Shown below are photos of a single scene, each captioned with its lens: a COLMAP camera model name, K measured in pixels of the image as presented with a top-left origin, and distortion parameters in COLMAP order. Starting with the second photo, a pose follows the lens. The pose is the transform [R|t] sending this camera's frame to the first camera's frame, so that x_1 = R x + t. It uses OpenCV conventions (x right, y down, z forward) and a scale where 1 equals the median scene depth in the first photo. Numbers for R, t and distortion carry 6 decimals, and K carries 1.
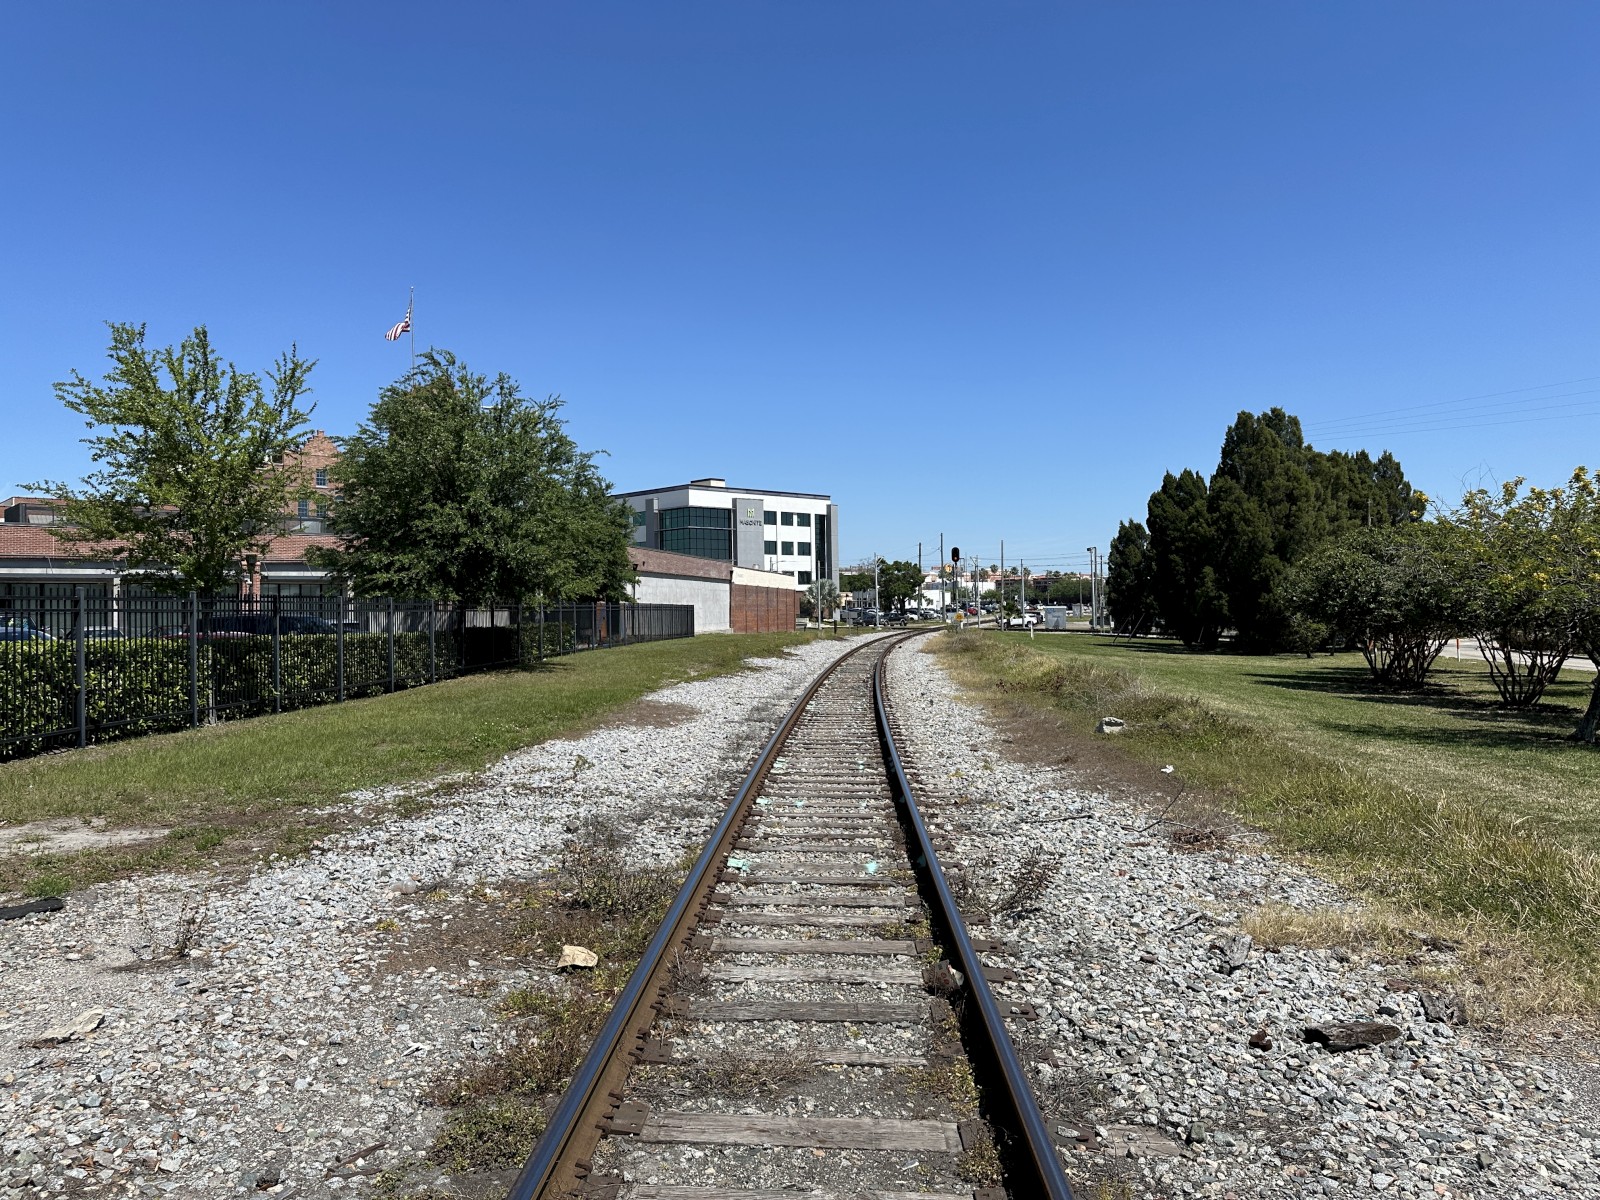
lens RADIAL K [[1165.5, 0, 800.0], [0, 1165.5, 600.0], [0, 0, 1]] dist [-0.008395, -0.007450]
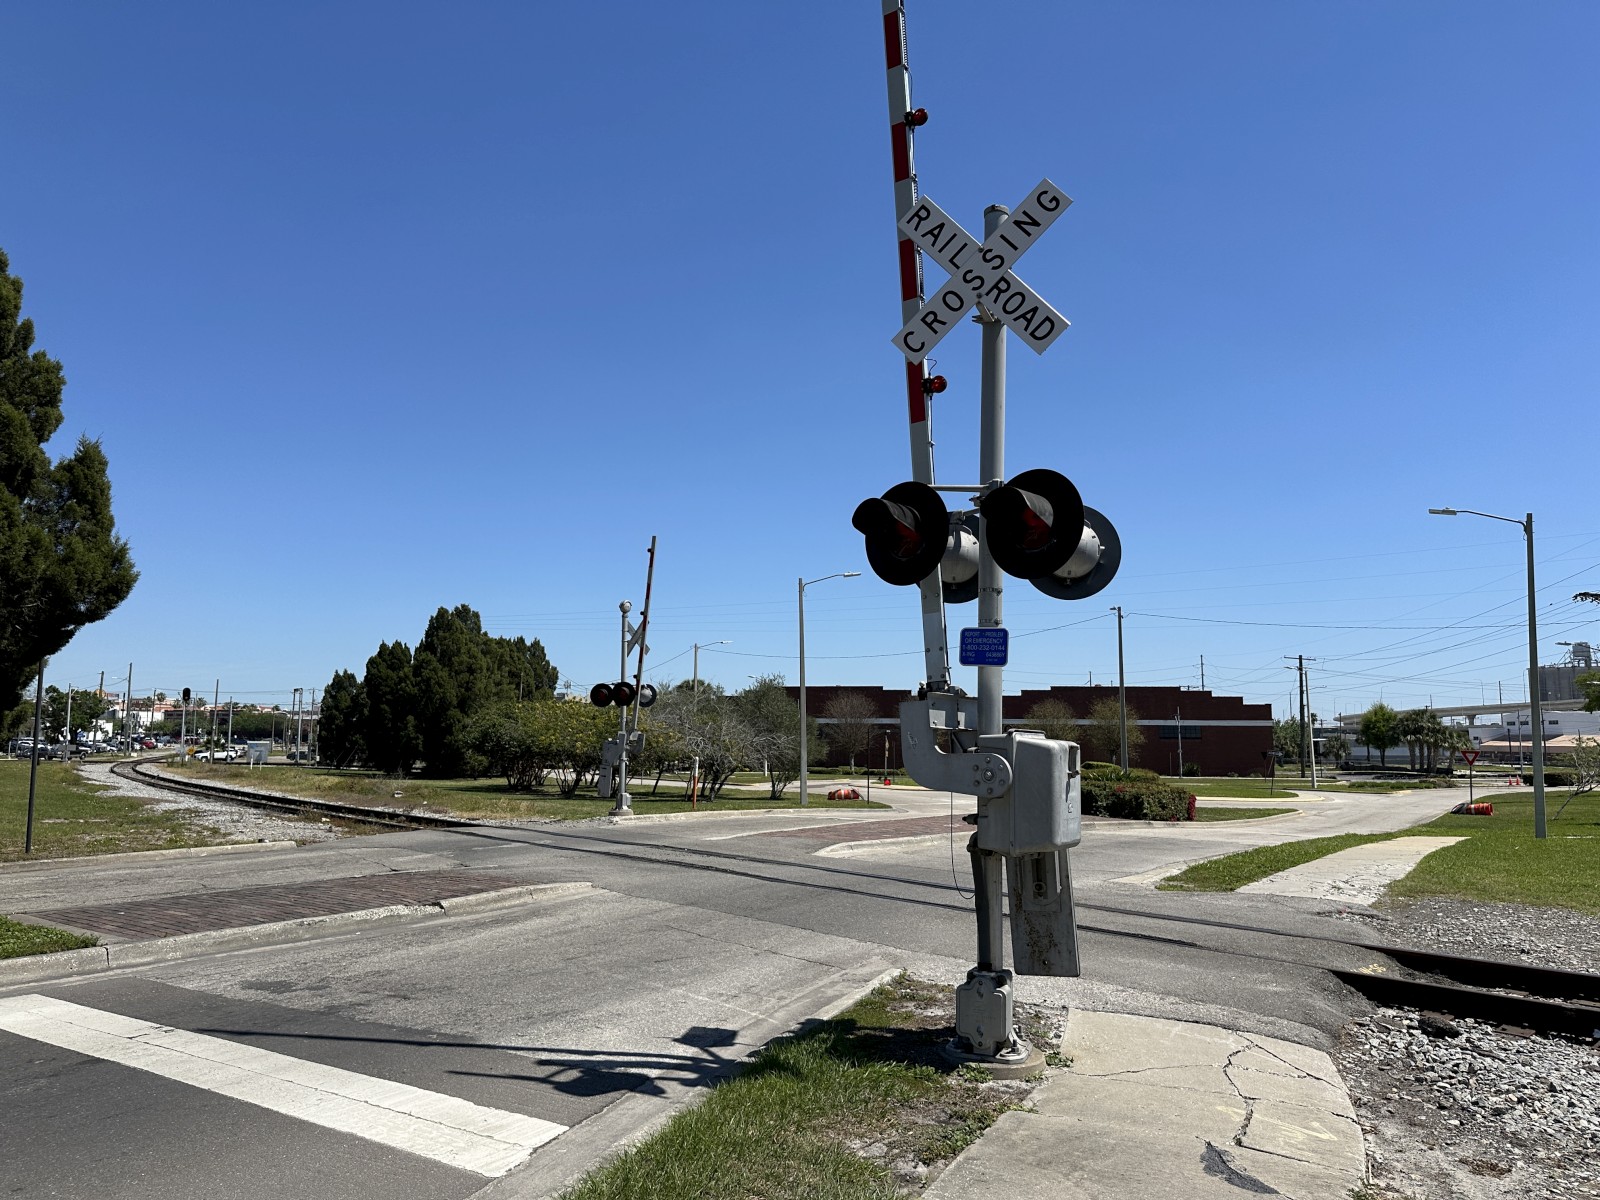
lens RADIAL K [[1138.8, 0, 779.2], [0, 1138.8, 575.6], [0, 0, 1]] dist [0.041502, -0.077673]
pose [[0.786684, 0.104461, 0.608454, -0.151004], [-0.019192, 0.989242, -0.145023, -0.004256], [-0.617057, 0.102410, 0.780226, -0.354192]]
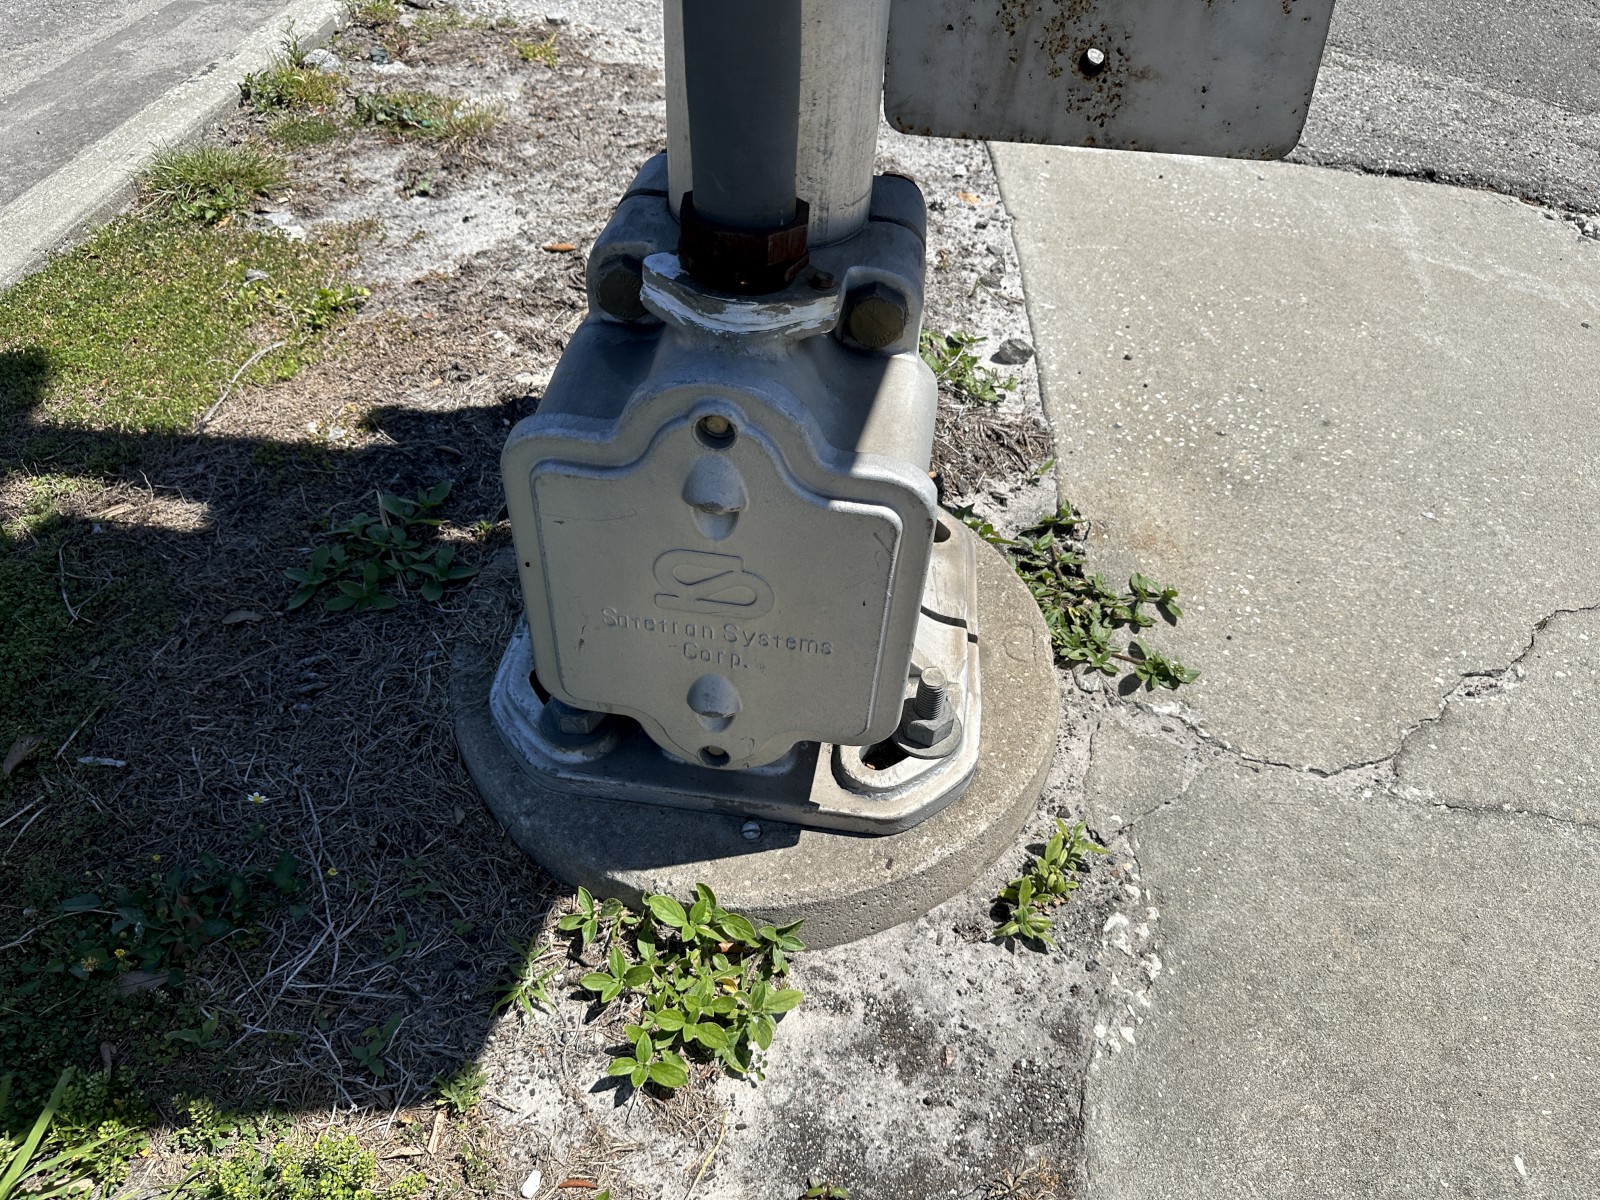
lens RADIAL K [[1131.0, 0, 806.6], [0, 1131.0, 607.6], [0, 0, 1]] dist [0.050192, -0.059401]
pose [[0.574880, -0.549843, 0.605959, -0.080233], [-0.049896, 0.715630, 0.696695, 0.009683], [-0.816715, -0.430751, 0.383967, -0.289537]]
